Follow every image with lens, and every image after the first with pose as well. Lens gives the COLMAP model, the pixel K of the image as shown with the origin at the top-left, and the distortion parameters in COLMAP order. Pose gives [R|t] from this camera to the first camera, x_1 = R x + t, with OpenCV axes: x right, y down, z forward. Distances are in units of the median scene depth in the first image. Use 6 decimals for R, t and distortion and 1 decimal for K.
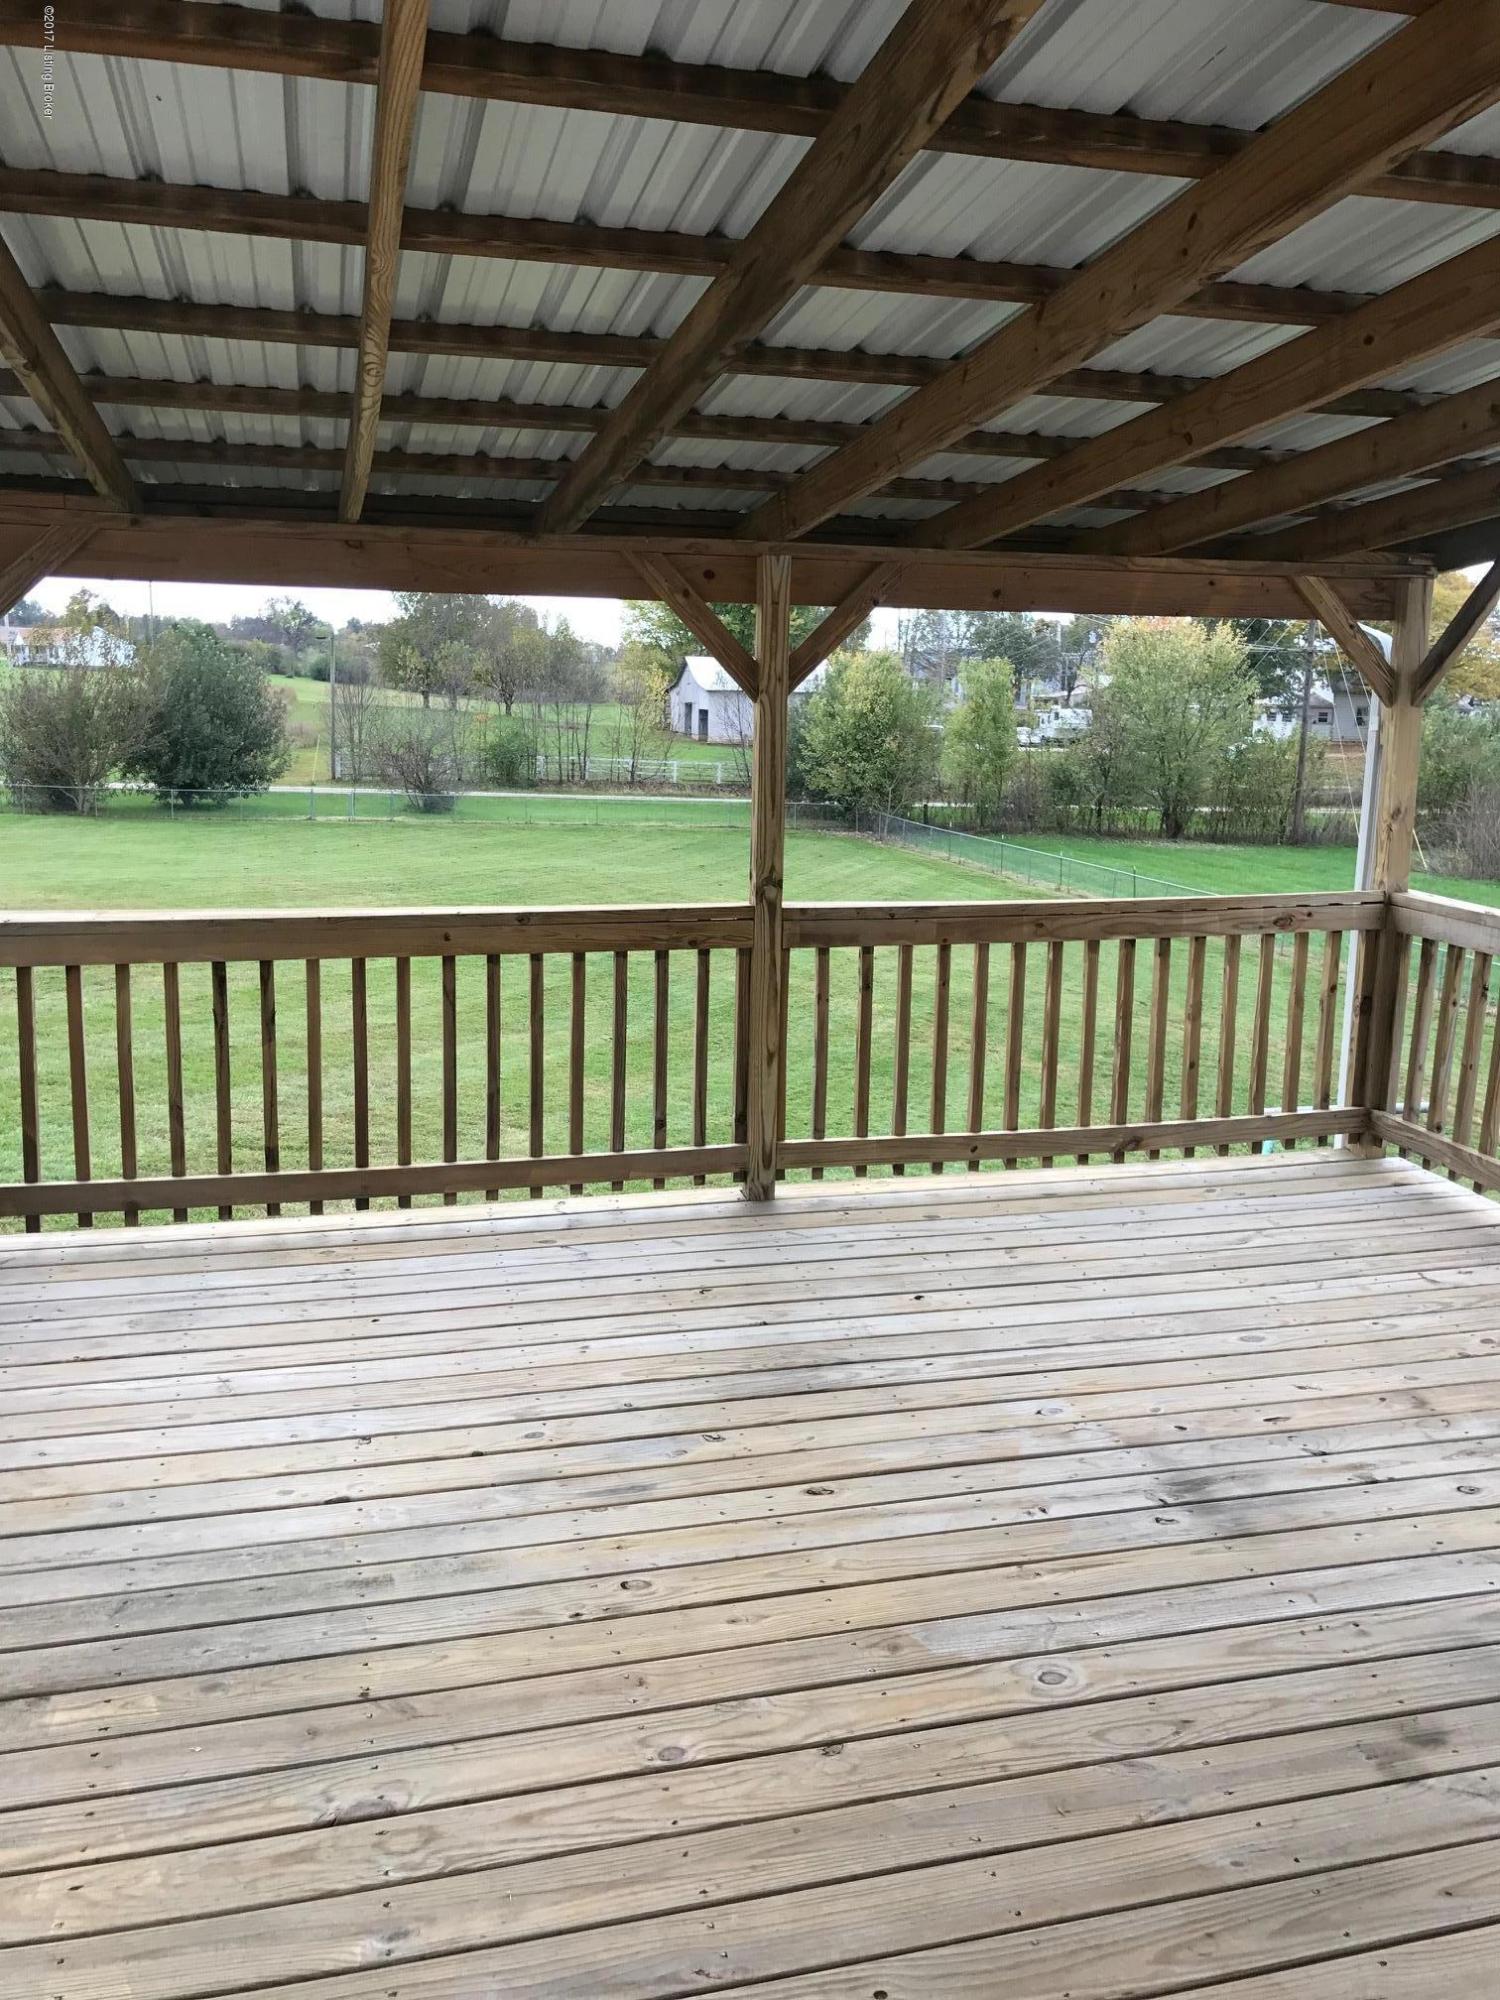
lens RADIAL K [[1599.1, 0, 750.0], [0, 1599.1, 1000.0], [0, 0, 1]] dist [0.178145, -0.603509]
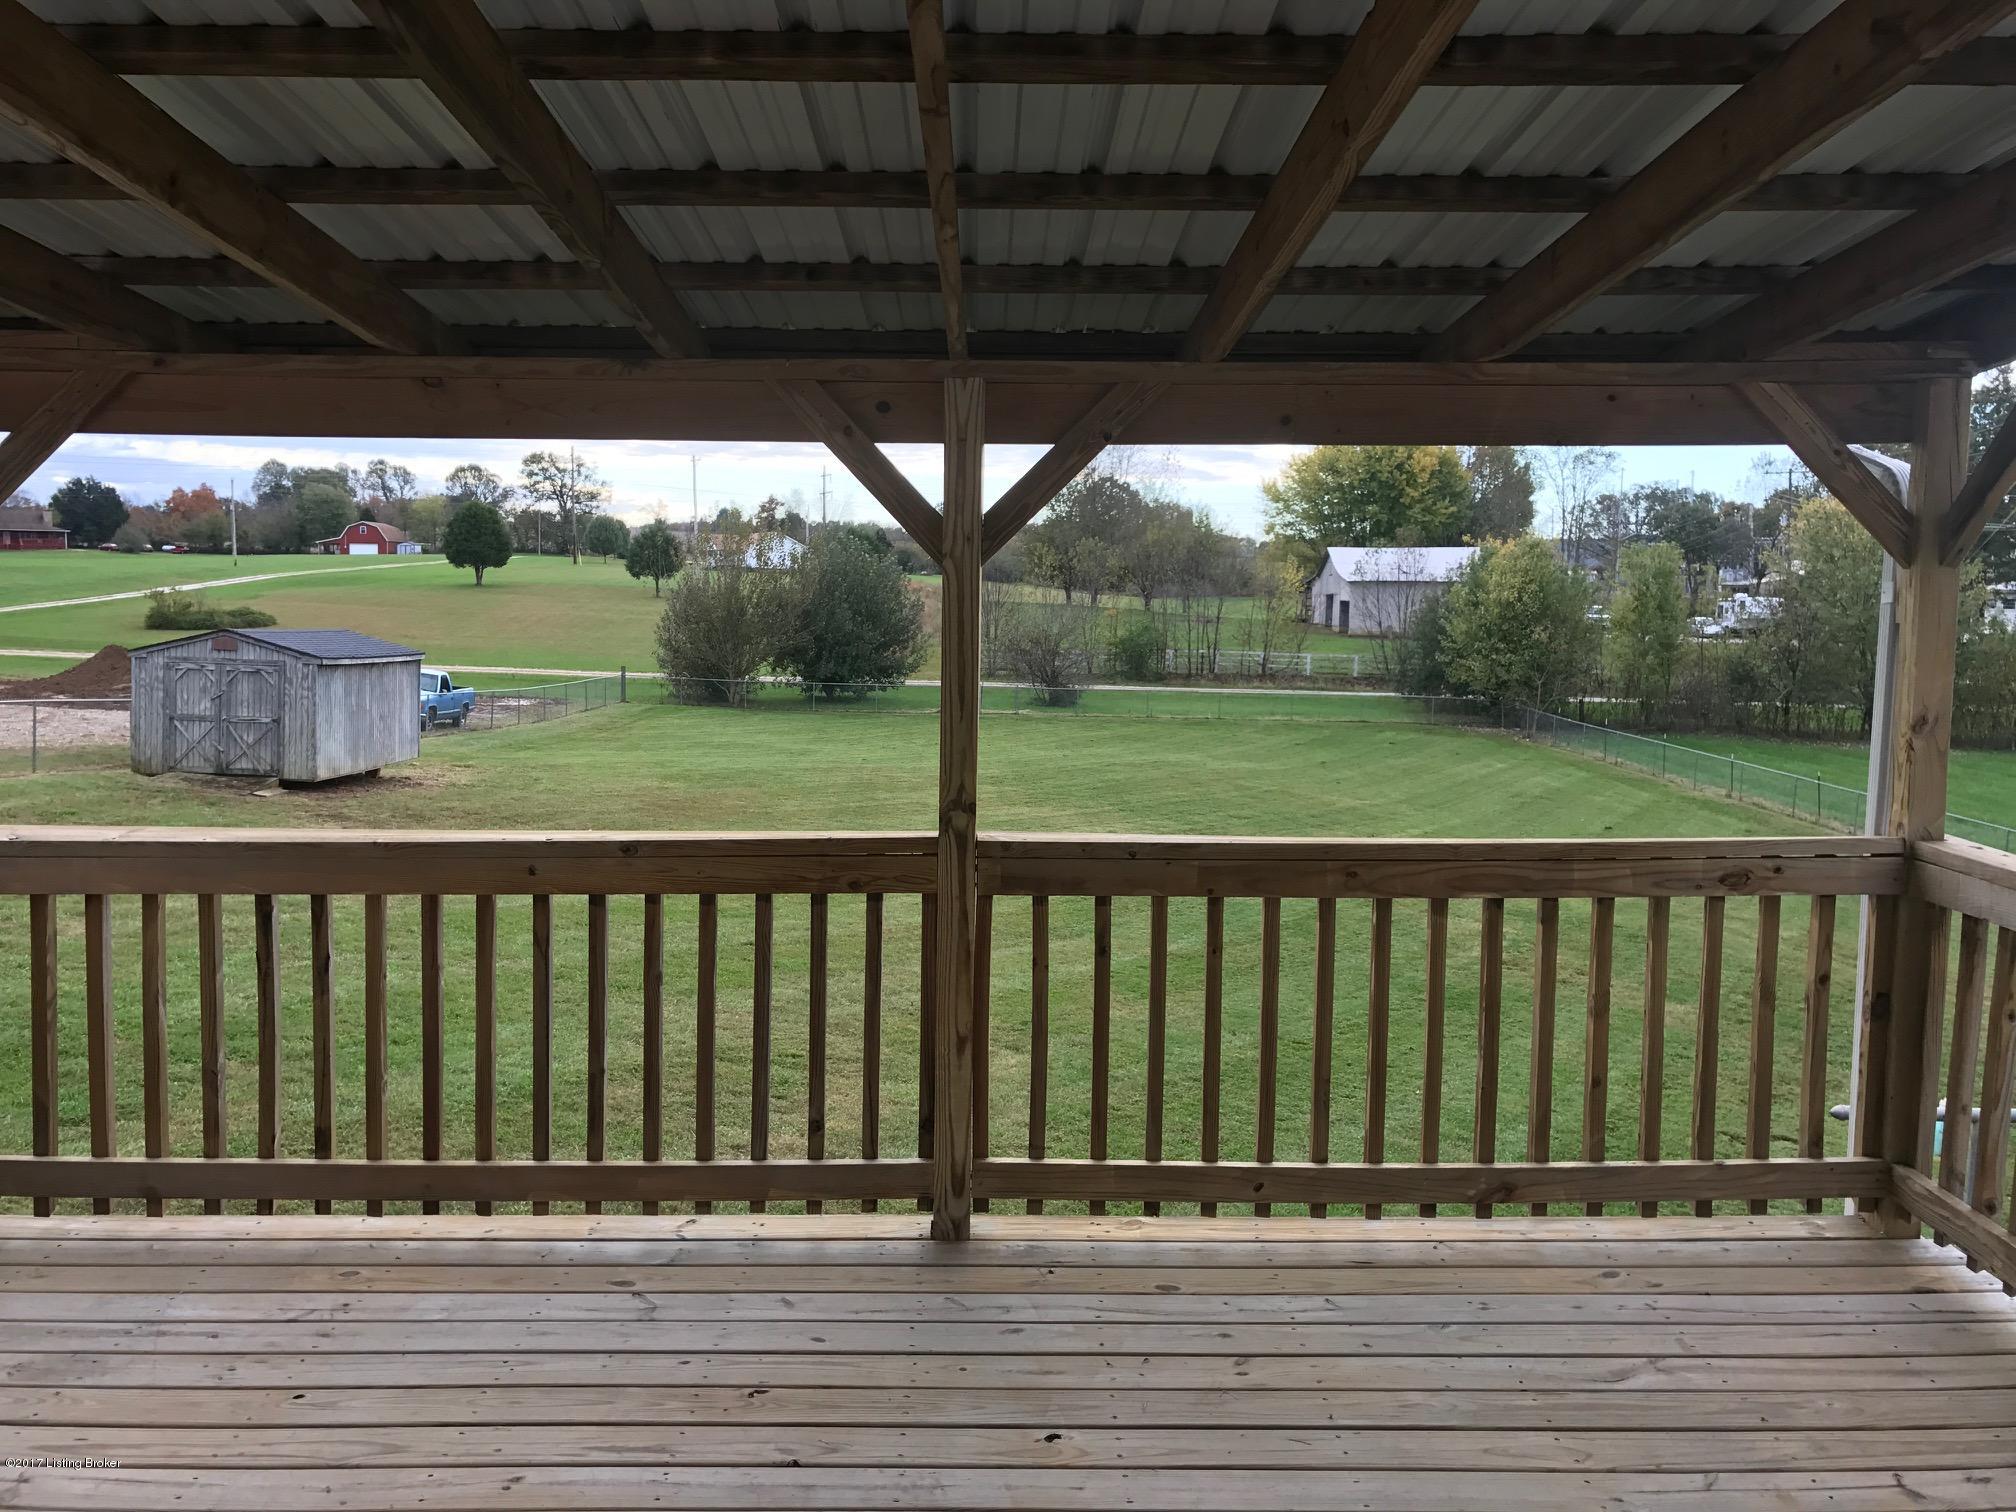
lens RADIAL K [[1617.4, 0, 1008.0], [0, 1617.4, 756.0], [0, 0, 1]] dist [0.051666, -0.065748]
pose [[0.969382, 0.014311, -0.245142, 0.192183], [-0.035058, 0.996140, -0.080478, -0.032930], [0.243044, 0.086608, 0.966141, 0.244440]]
